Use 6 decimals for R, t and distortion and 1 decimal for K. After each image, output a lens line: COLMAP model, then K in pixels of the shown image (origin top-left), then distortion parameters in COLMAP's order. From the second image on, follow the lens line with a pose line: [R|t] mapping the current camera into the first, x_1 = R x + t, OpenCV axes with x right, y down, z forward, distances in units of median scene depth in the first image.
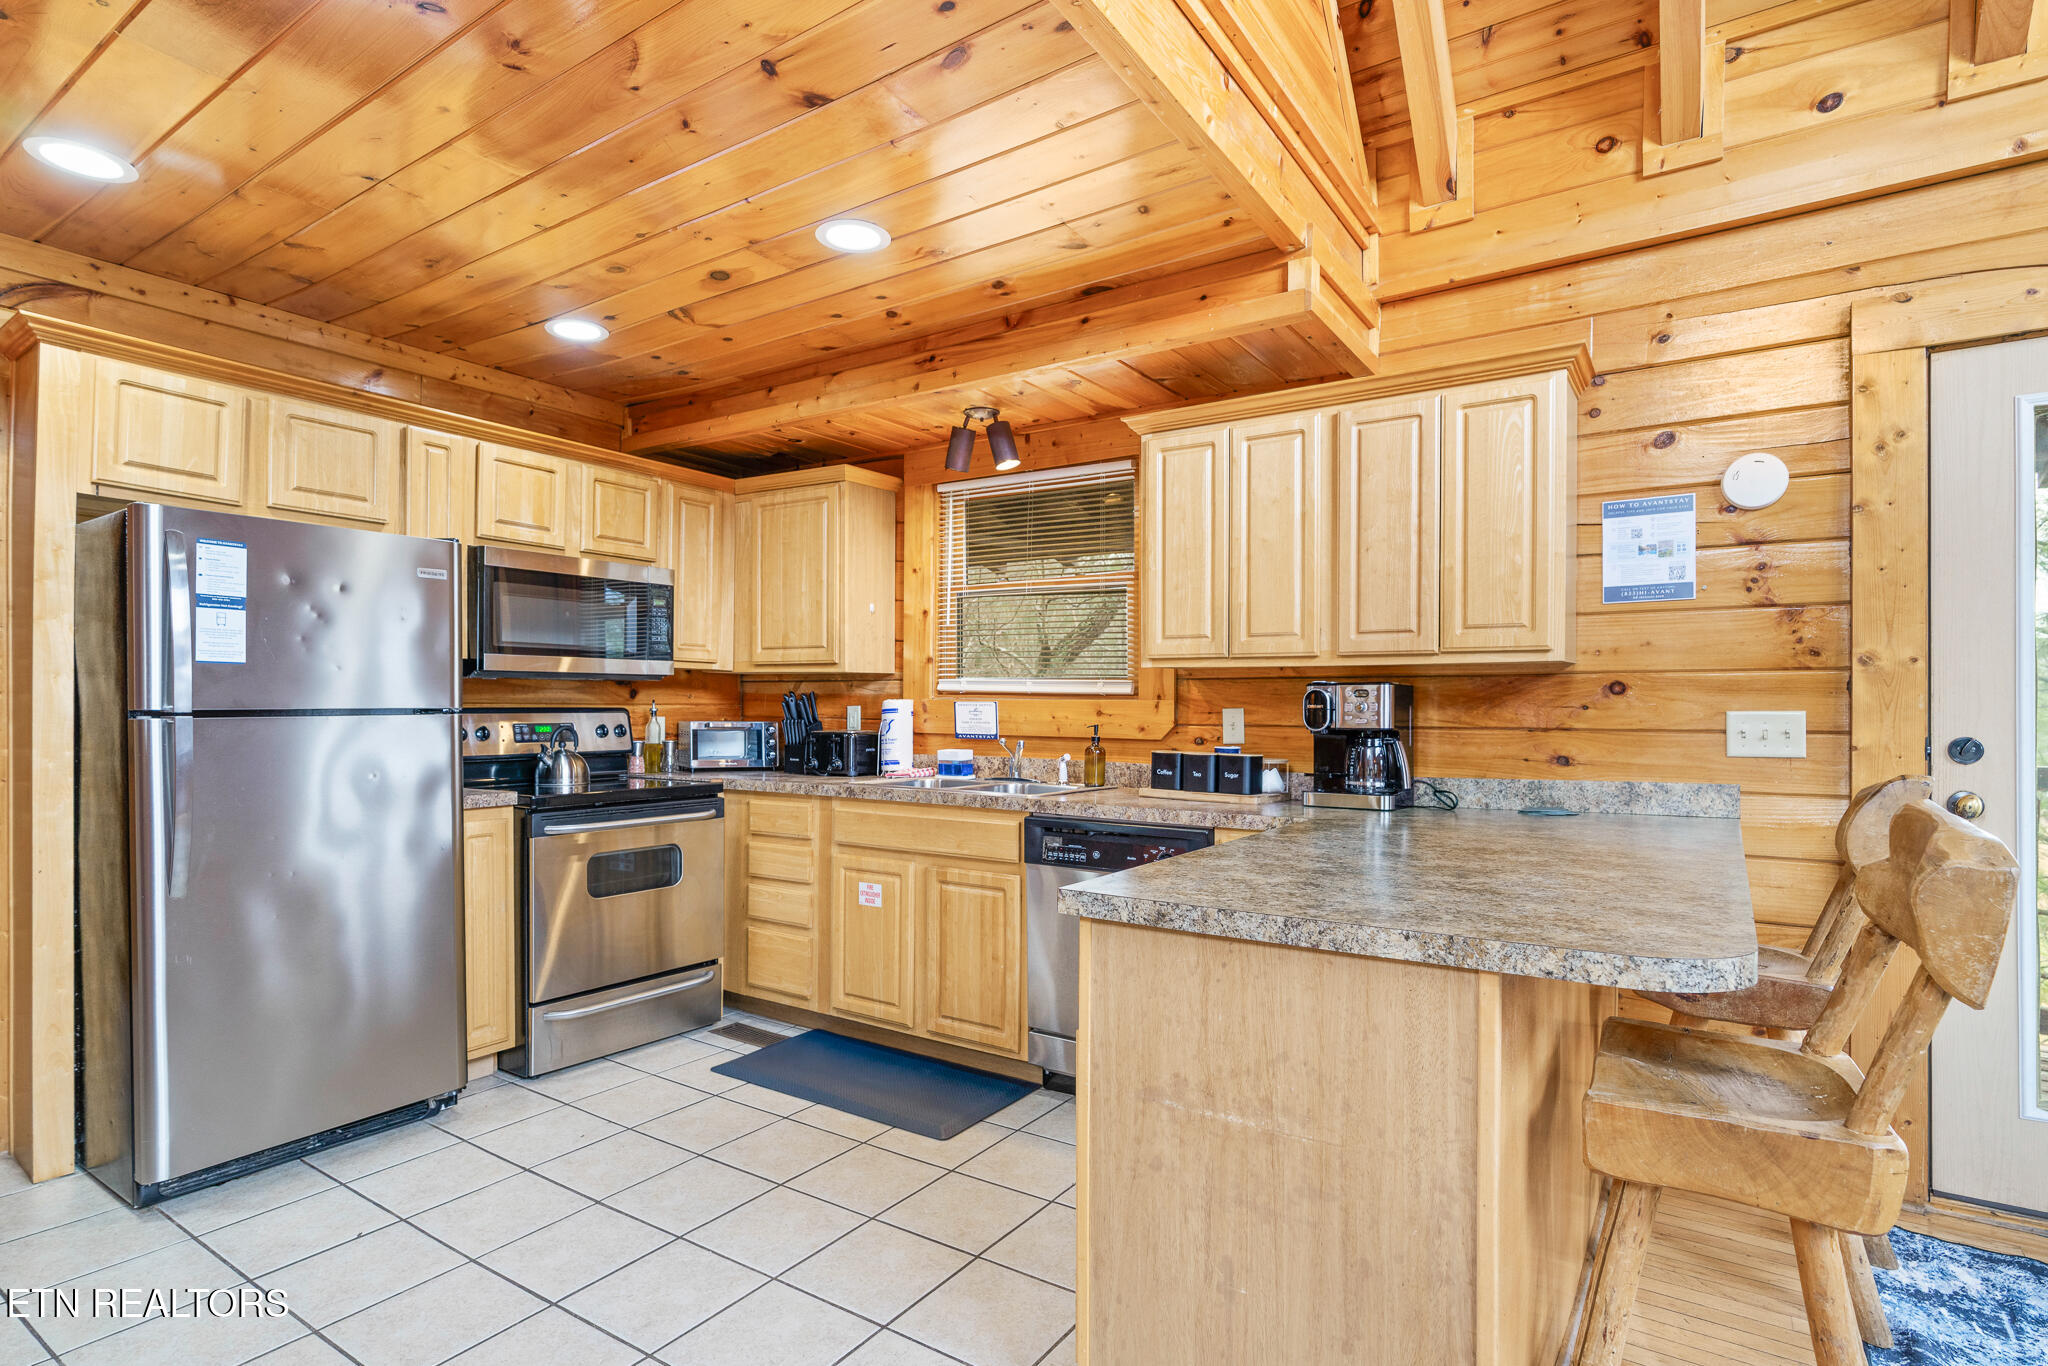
lens RADIAL K [[1035.8, 0, 1015.8], [0, 1035.8, 715.3], [0, 0, 1]] dist [-0.005866, 0.002683]
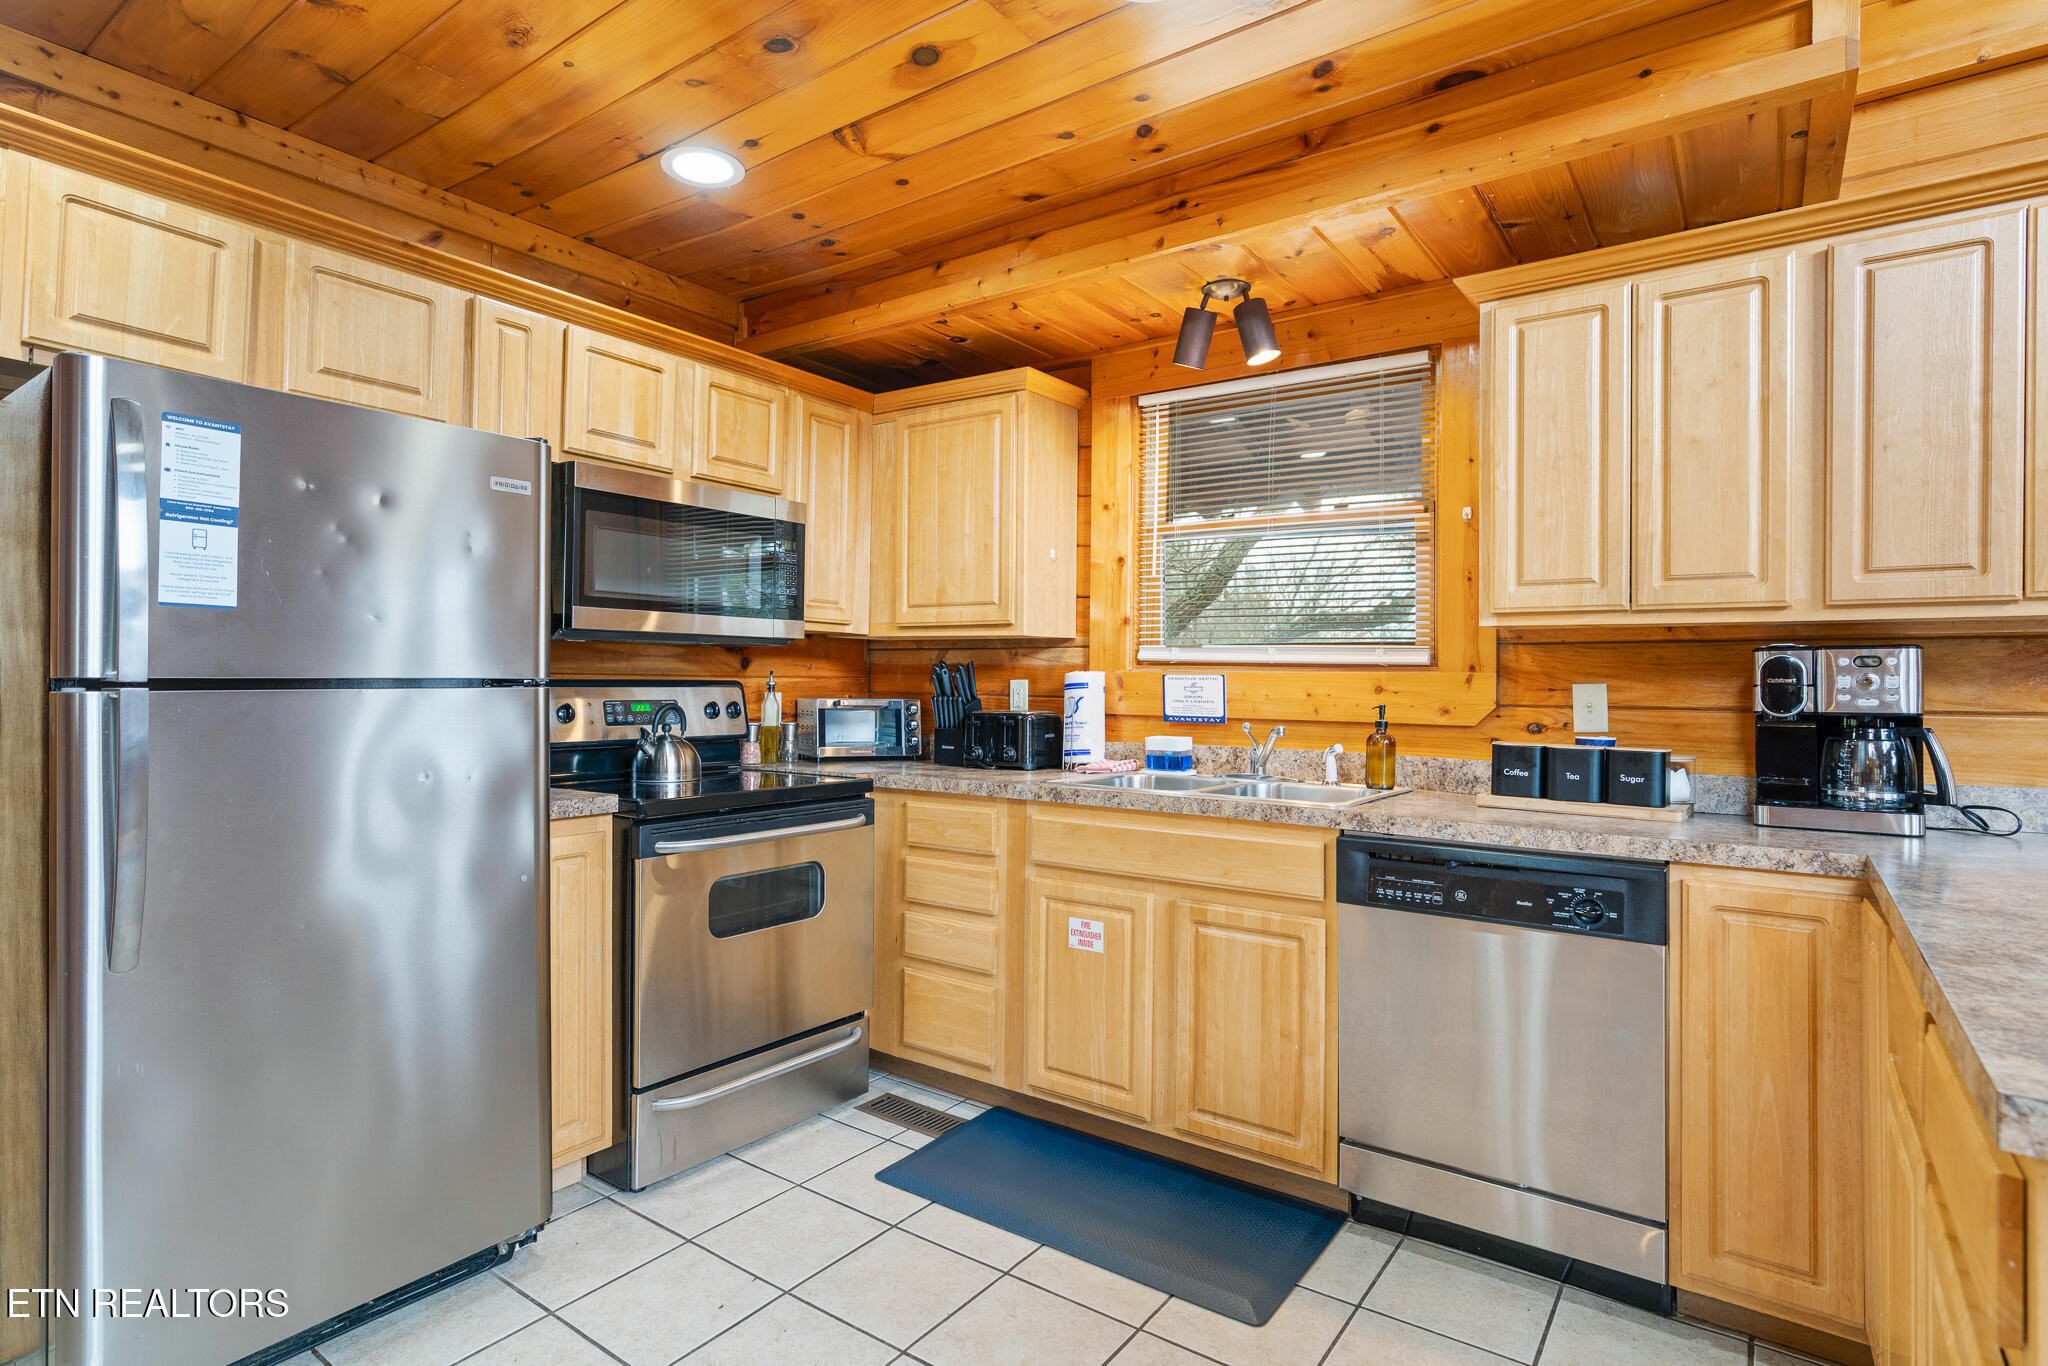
lens RADIAL K [[1035.8, 0, 1023.1], [0, 1035.8, 678.6], [0, 0, 1]] dist [-0.005866, 0.002683]
pose [[0.999595, 0.003615, -0.028231, -0.177565], [-0.004001, 0.999899, -0.013654, 0.001313], [0.028179, 0.013761, 0.999508, 0.280178]]
